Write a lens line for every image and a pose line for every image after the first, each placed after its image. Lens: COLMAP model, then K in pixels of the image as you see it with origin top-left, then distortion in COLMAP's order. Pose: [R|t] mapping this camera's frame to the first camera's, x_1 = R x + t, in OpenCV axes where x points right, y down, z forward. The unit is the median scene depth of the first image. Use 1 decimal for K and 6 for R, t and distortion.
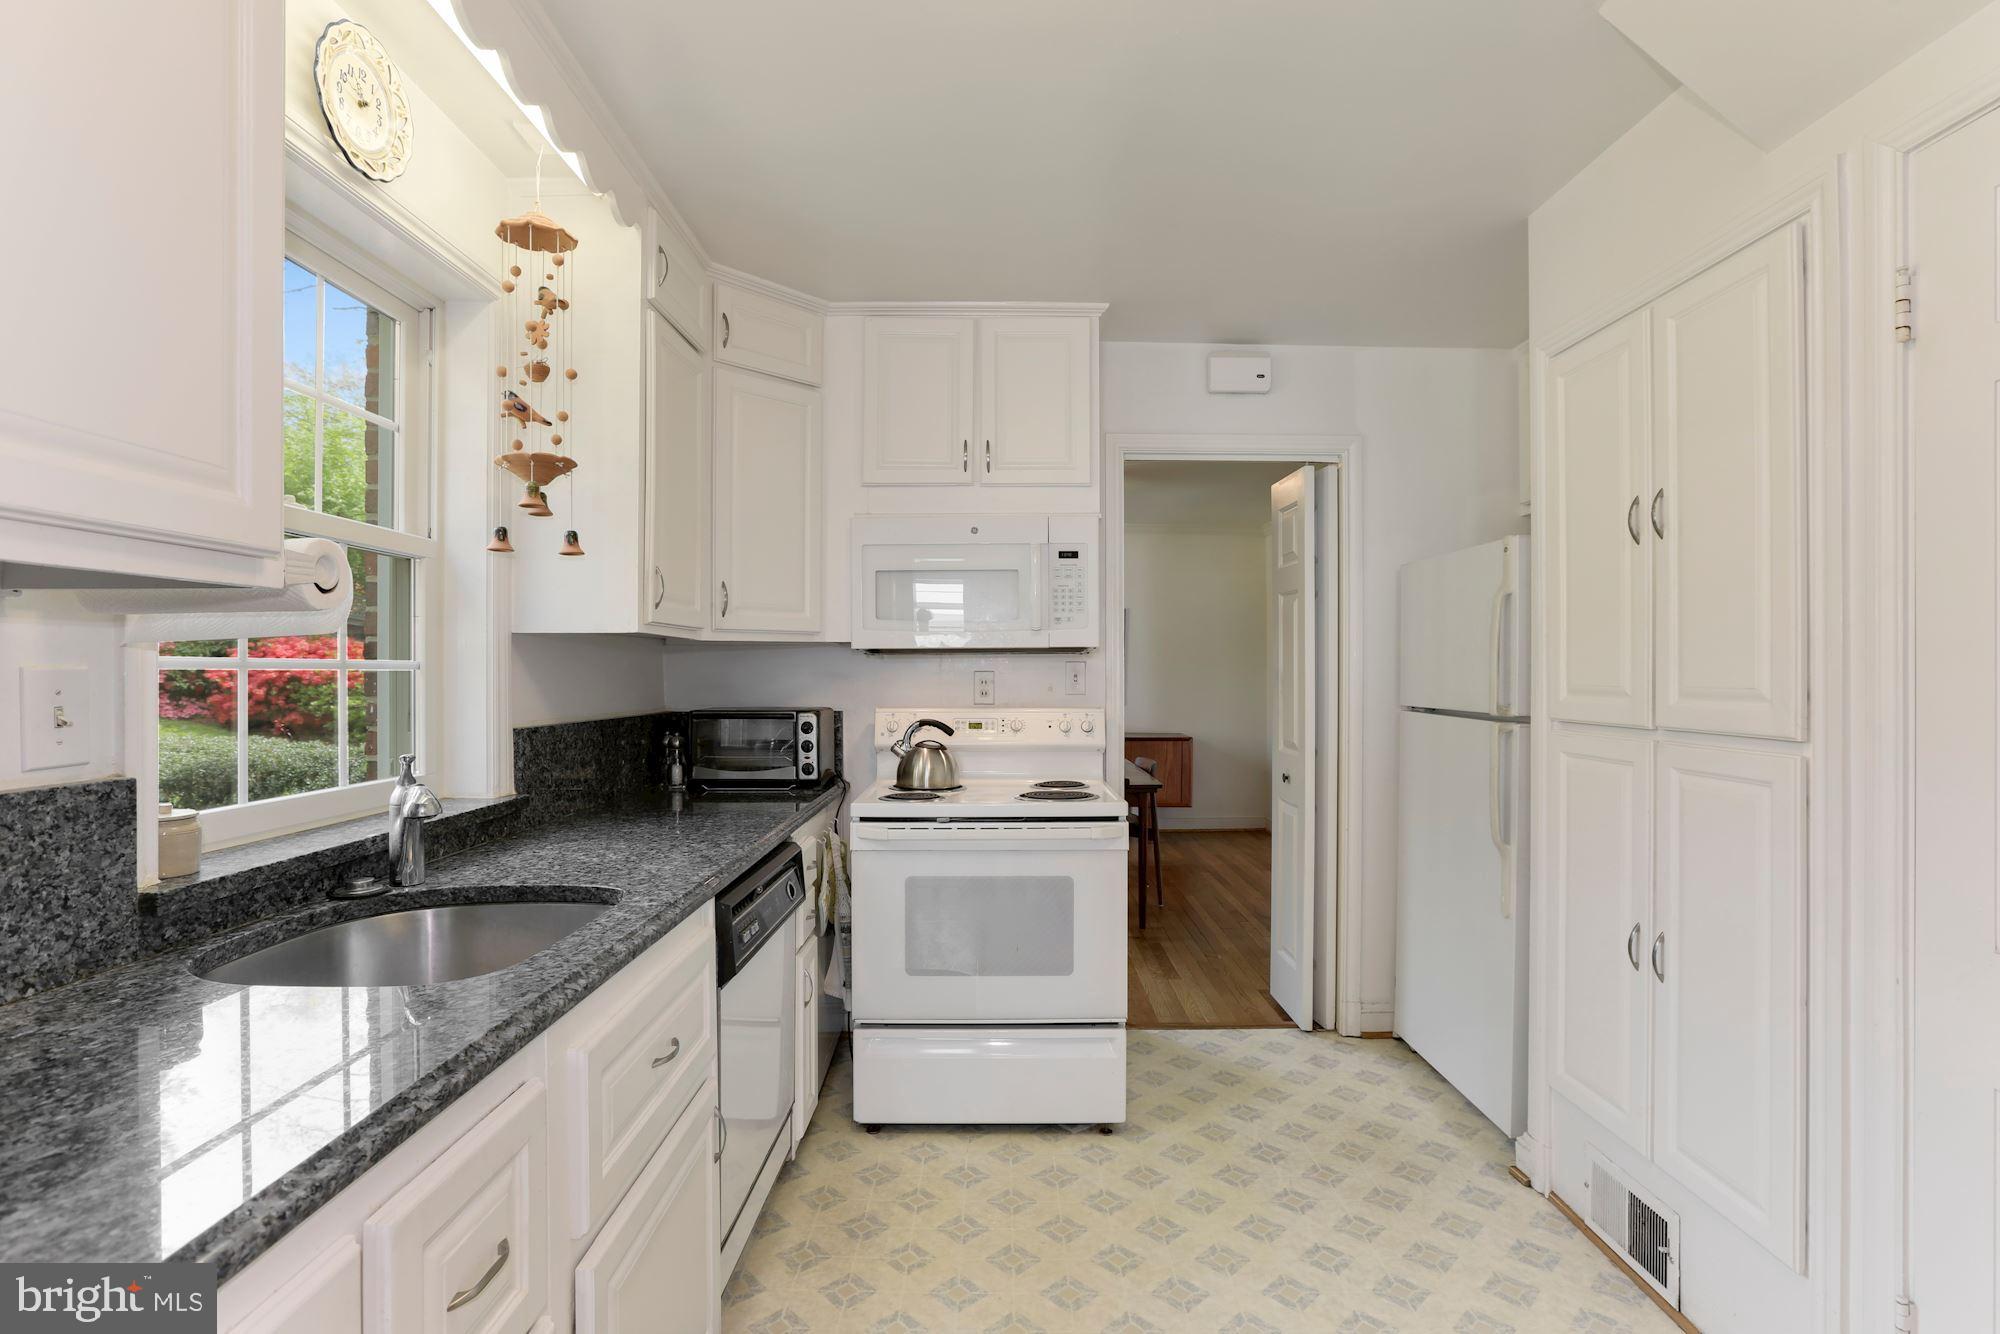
lens RADIAL K [[930.9, 0, 992.8], [0, 930.9, 668.0], [0, 0, 1]] dist [-0.024974, 0.005698]
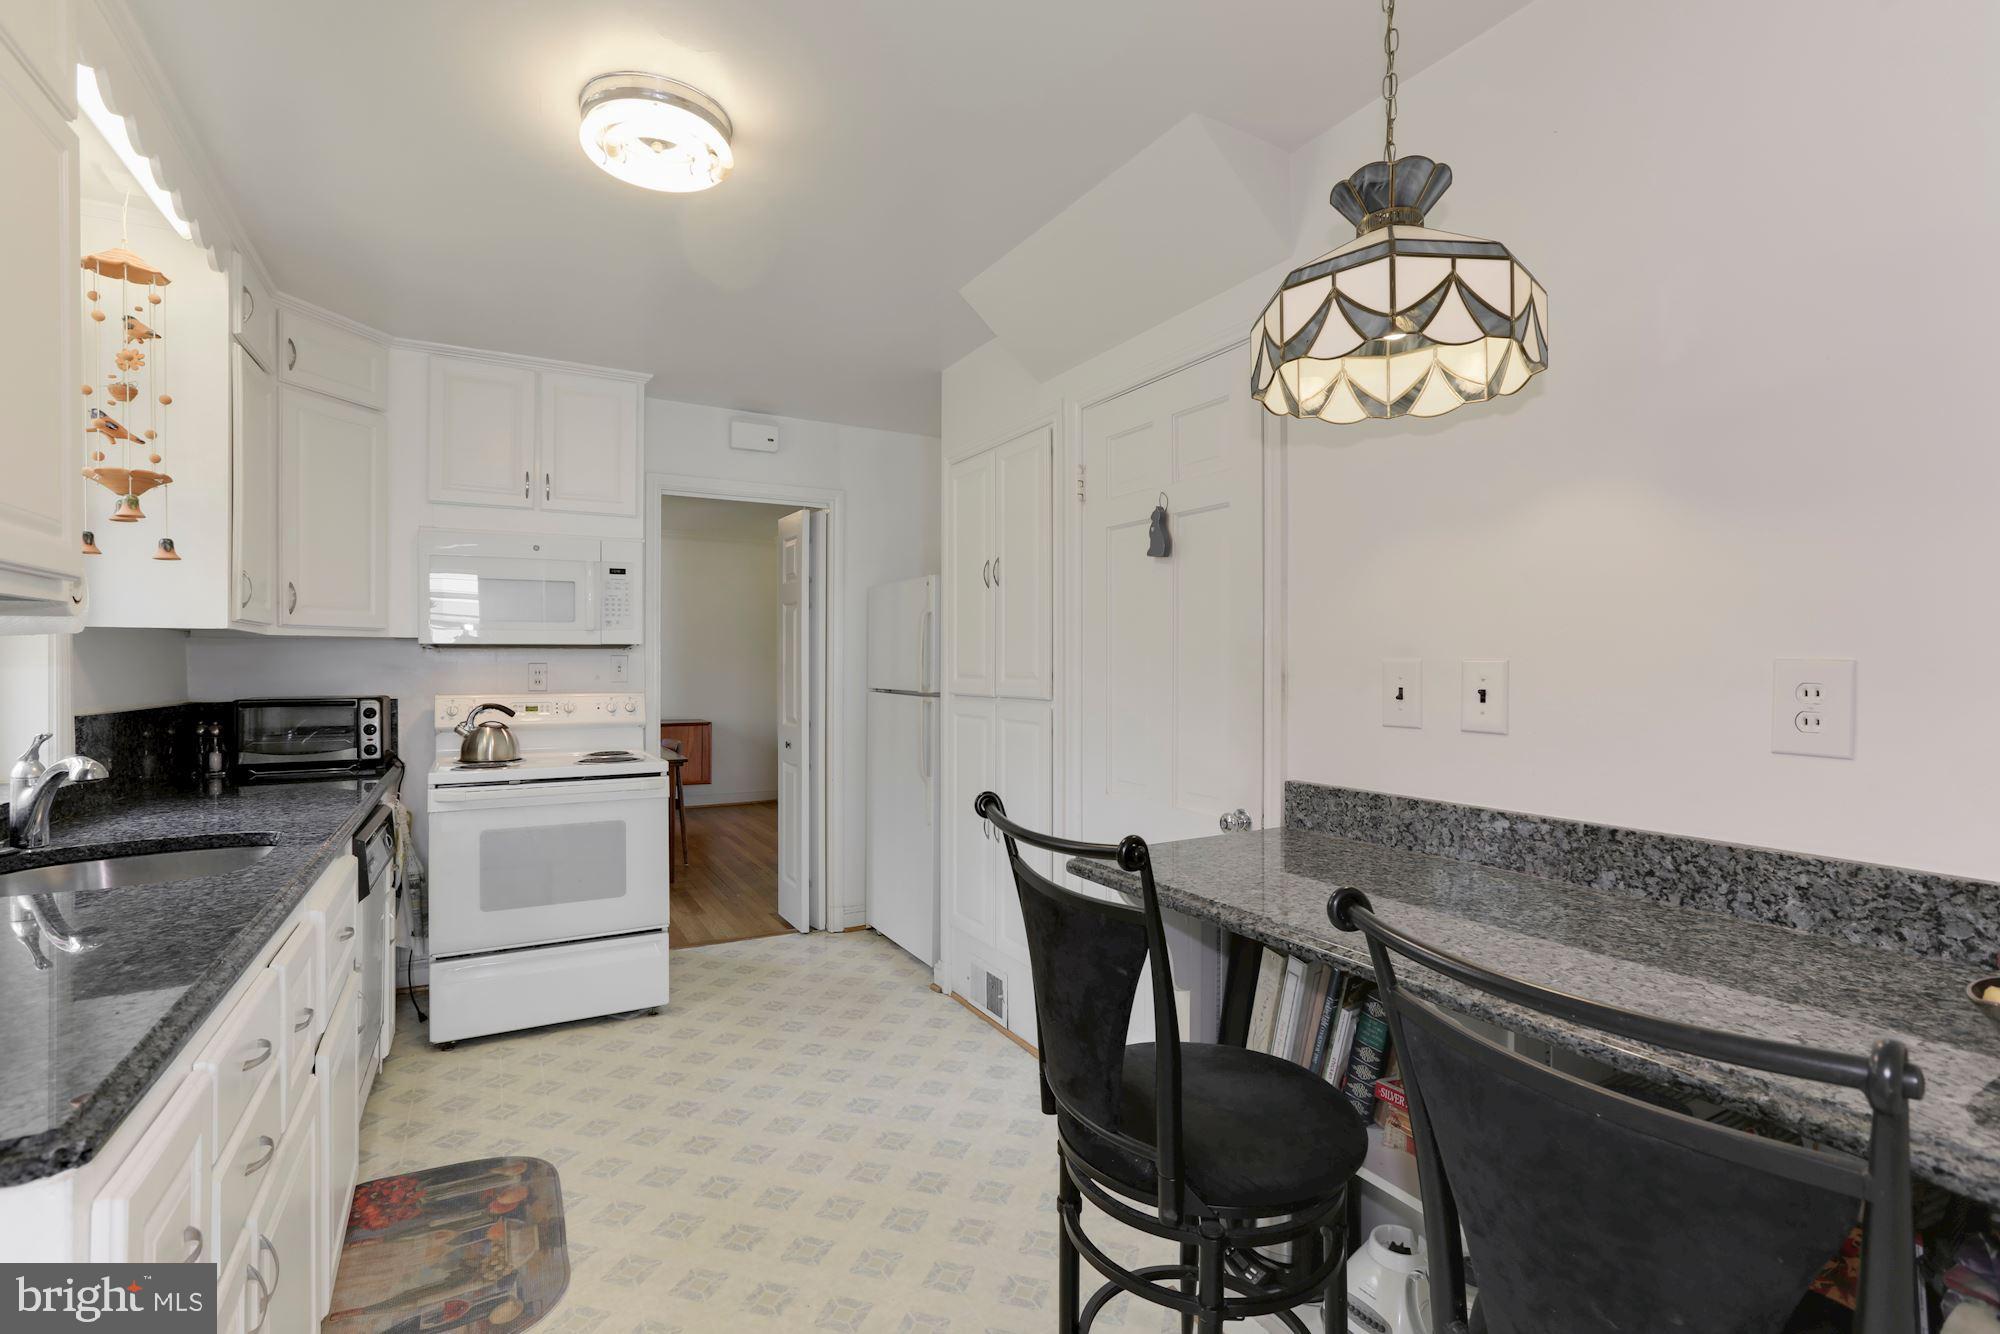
lens RADIAL K [[930.9, 0, 1006.8], [0, 930.9, 668.4], [0, 0, 1]] dist [-0.024974, 0.005698]
pose [[0.865636, -0.001819, 0.500671, -0.099523], [-0.002337, 0.999968, 0.007675, -0.000131], [-0.500668, -0.007814, 0.865604, -0.384656]]
